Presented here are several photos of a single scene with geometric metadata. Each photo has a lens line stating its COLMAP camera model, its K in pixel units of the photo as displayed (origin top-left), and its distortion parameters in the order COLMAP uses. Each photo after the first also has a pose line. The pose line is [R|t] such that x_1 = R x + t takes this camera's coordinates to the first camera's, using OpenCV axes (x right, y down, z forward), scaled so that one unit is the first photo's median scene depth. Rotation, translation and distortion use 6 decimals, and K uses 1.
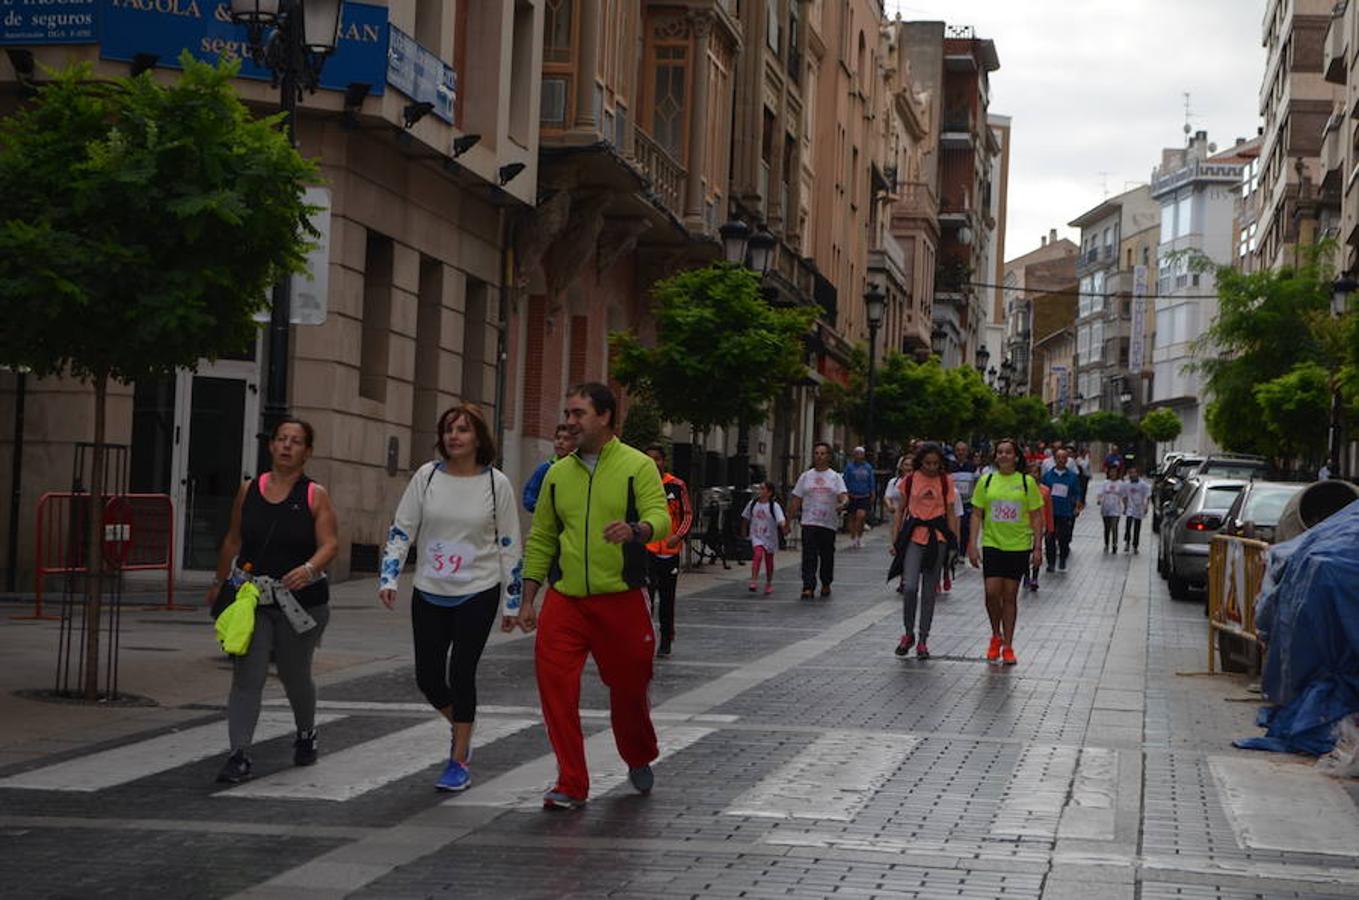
lens RADIAL K [[3086.9, 0, 676.2], [0, 3086.9, 457.0], [0, 0, 1]] dist [0.043331, 0.021188]
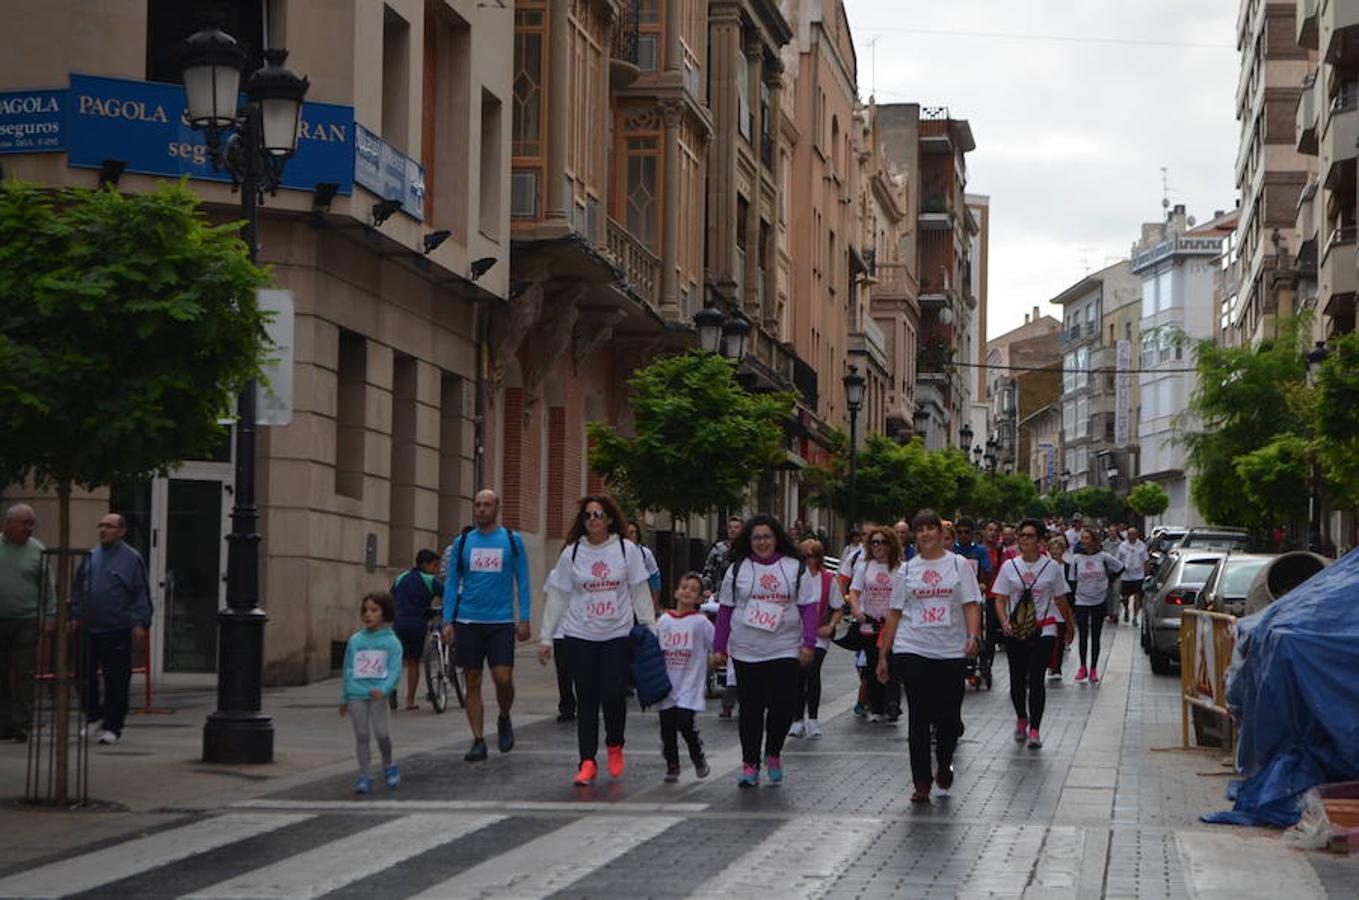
lens RADIAL K [[3086.9, 0, 676.2], [0, 3086.9, 457.0], [0, 0, 1]] dist [0.043331, 0.021188]
pose [[0.999607, -0.027859, 0.003263, 0.002159], [0.027940, 0.999216, -0.028059, -0.000211], [-0.002479, 0.028139, 0.999601, -0.001088]]
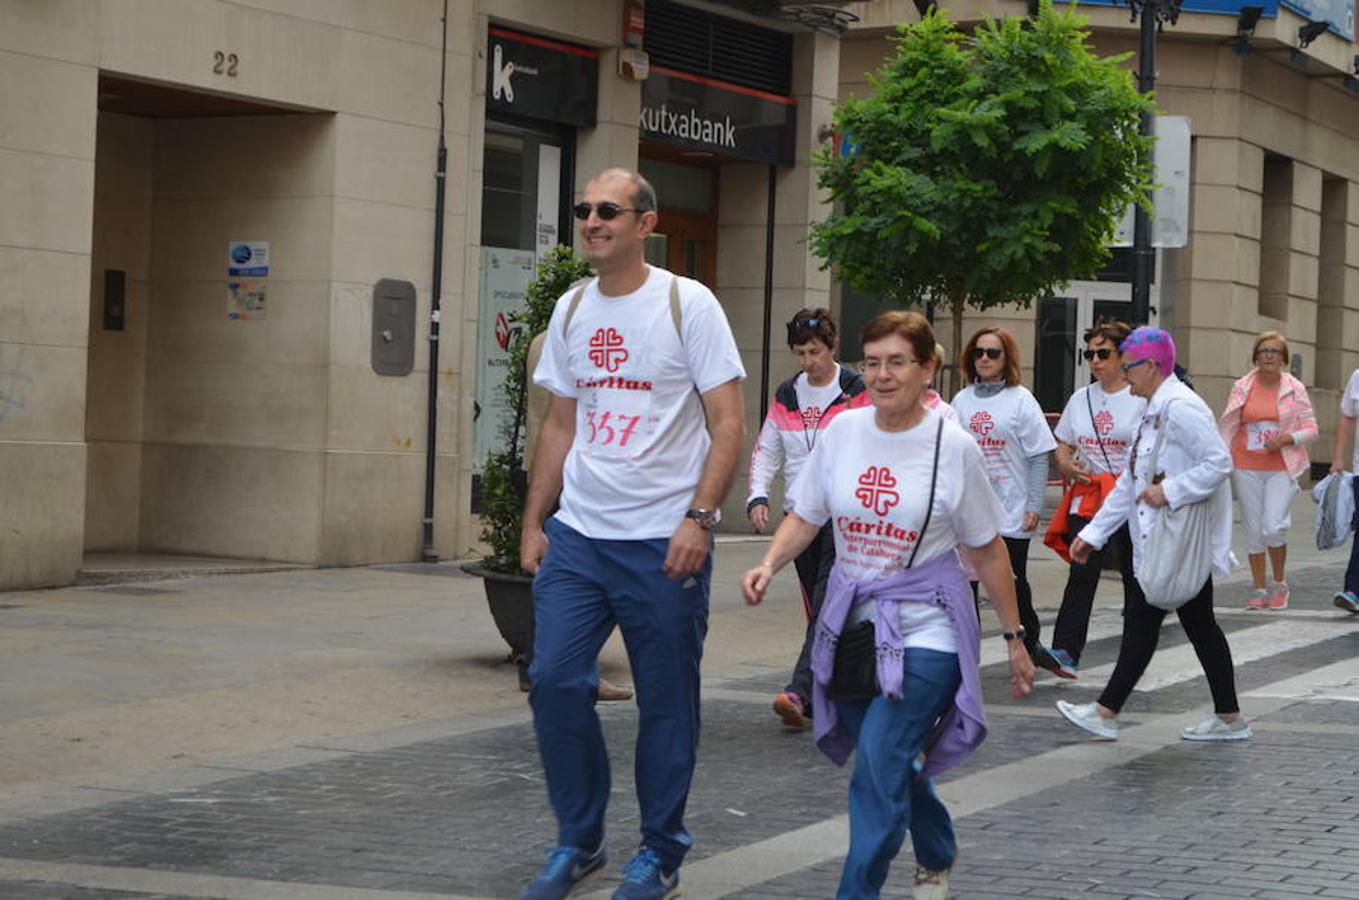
lens RADIAL K [[3086.9, 0, 676.2], [0, 3086.9, 457.0], [0, 0, 1]] dist [0.043331, 0.021188]
pose [[0.952228, -0.010568, -0.305205, 0.010797], [0.018135, 0.999594, 0.021969, 0.000489], [0.304849, -0.026455, 0.952033, -0.012155]]
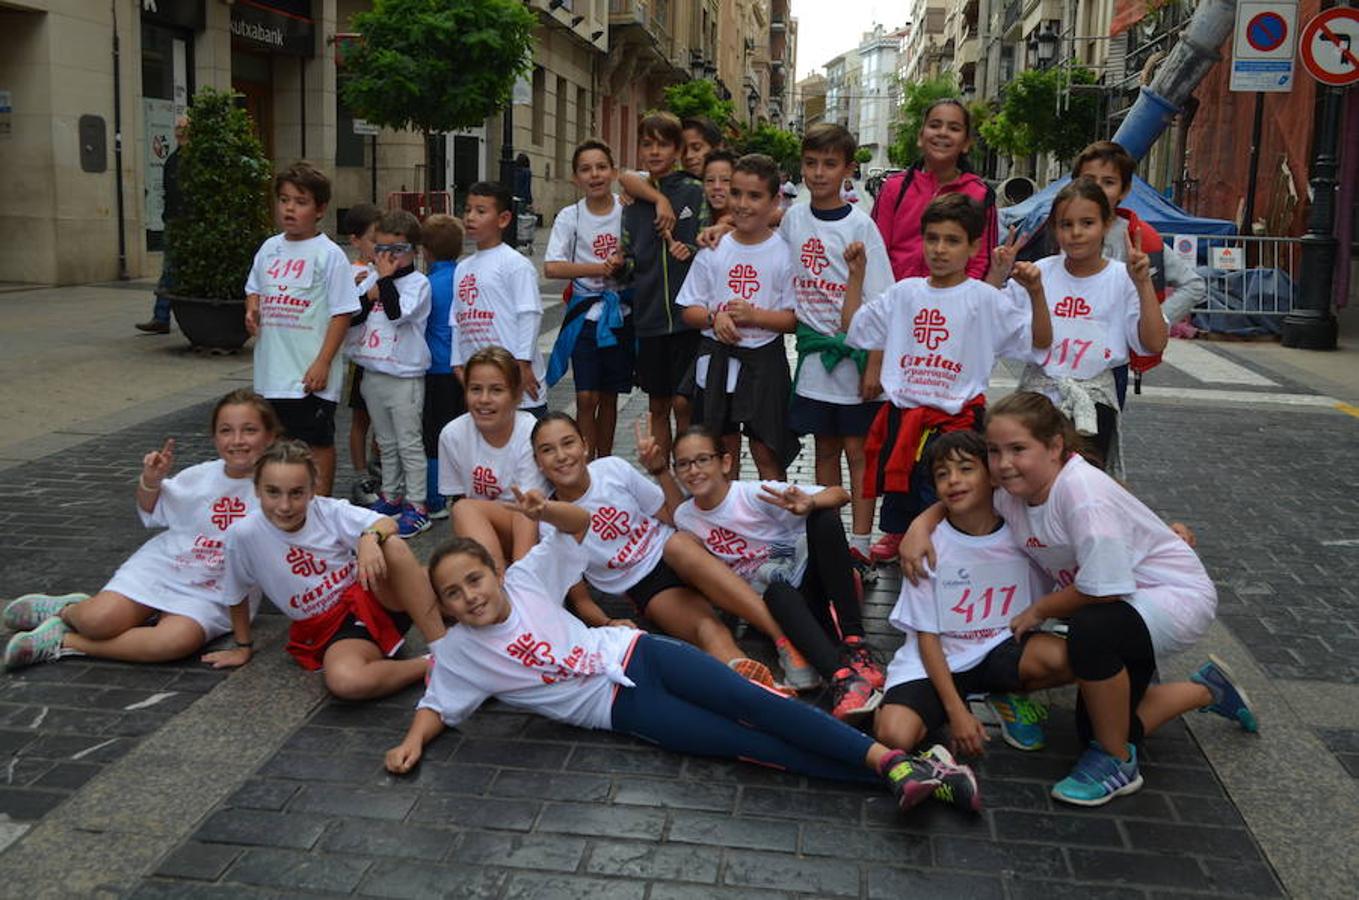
lens RADIAL K [[1299.3, 0, 681.3], [0, 1299.3, 449.1], [0, 0, 1]] dist [-0.066566, 0.009815]
pose [[0.999525, -0.019512, 0.023844, -0.010891], [0.014111, 0.977878, 0.208700, 0.000697], [-0.027389, -0.208265, 0.977689, 0.035526]]
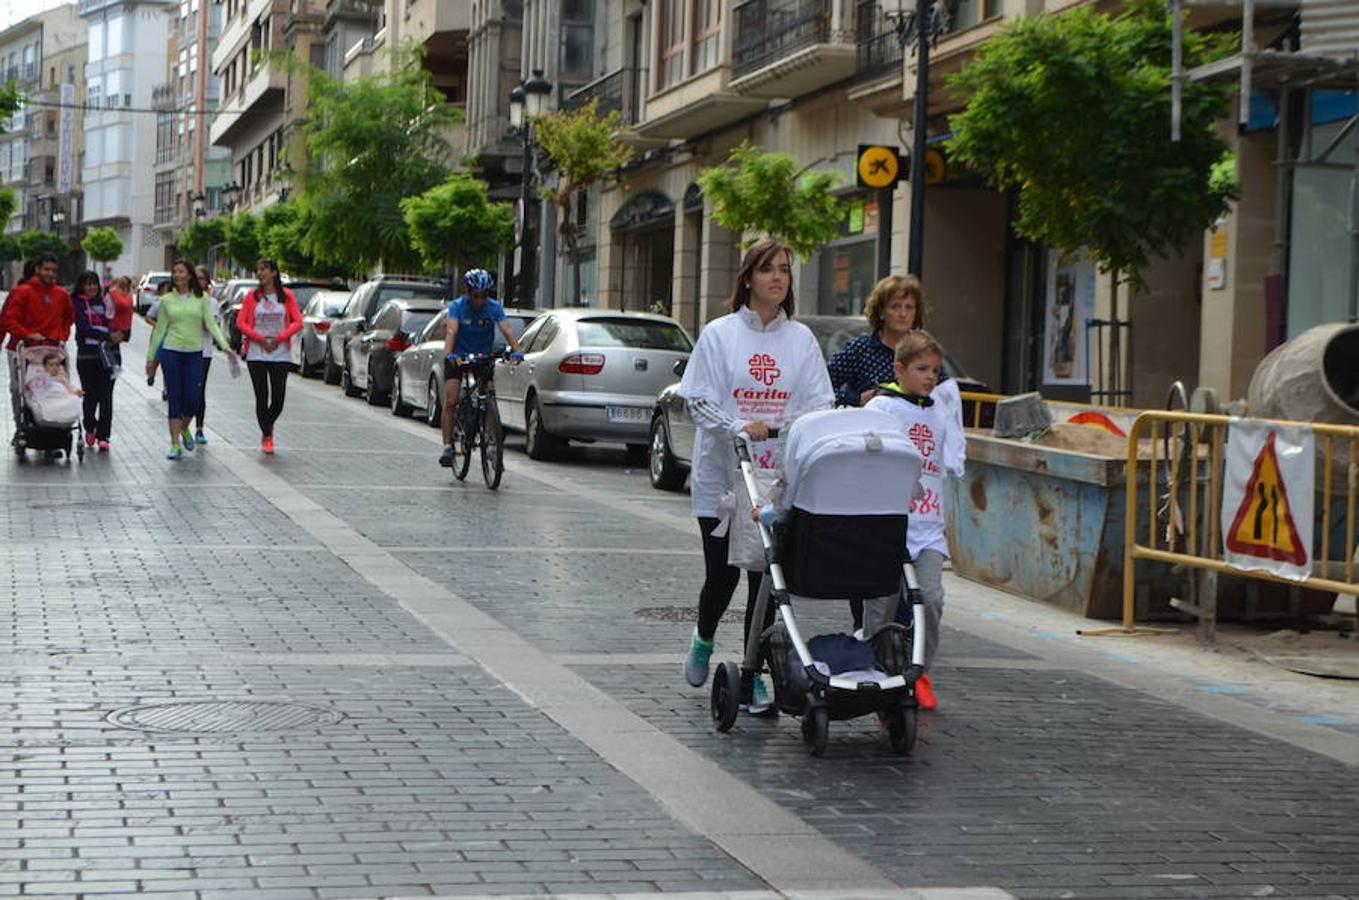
lens RADIAL K [[2860.6, 0, 679.7], [0, 2860.6, 449.5], [0, 0, 1]] dist [0.019130, 0.059606]
pose [[0.926027, -0.021444, 0.376847, -0.039172], [-0.001381, 0.998186, 0.060193, -0.000546], [-0.377454, -0.056261, 0.924318, 0.143103]]
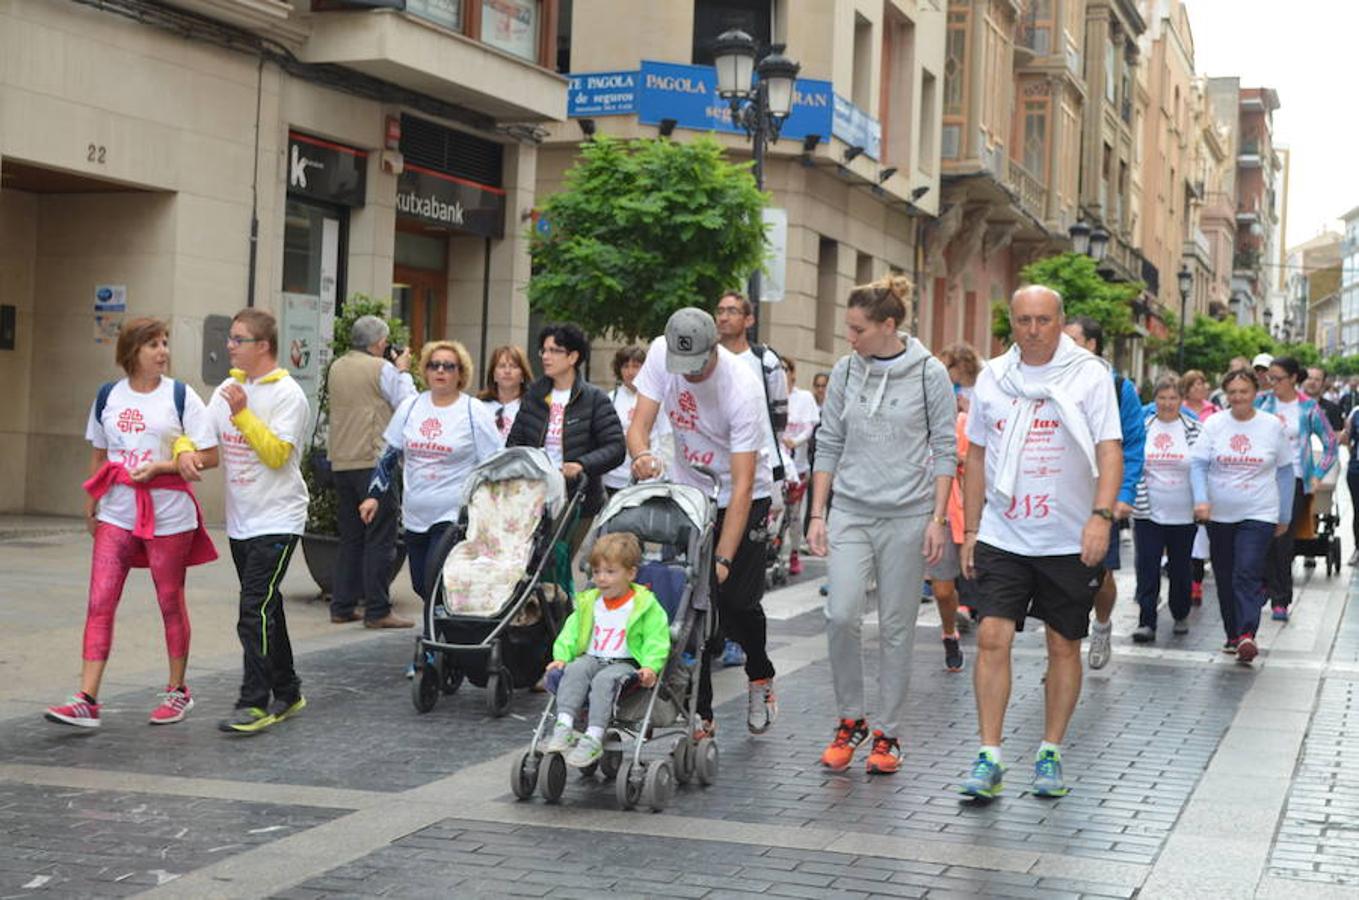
lens RADIAL K [[2148.5, 0, 679.5], [0, 2148.5, 451.4], [0, 0, 1]] dist [-0.015977, 0.061704]
pose [[0.985296, -0.002579, -0.170836, 0.003411], [0.007401, 0.999592, 0.027594, 0.000066], [0.170695, -0.028453, 0.984913, -0.005902]]
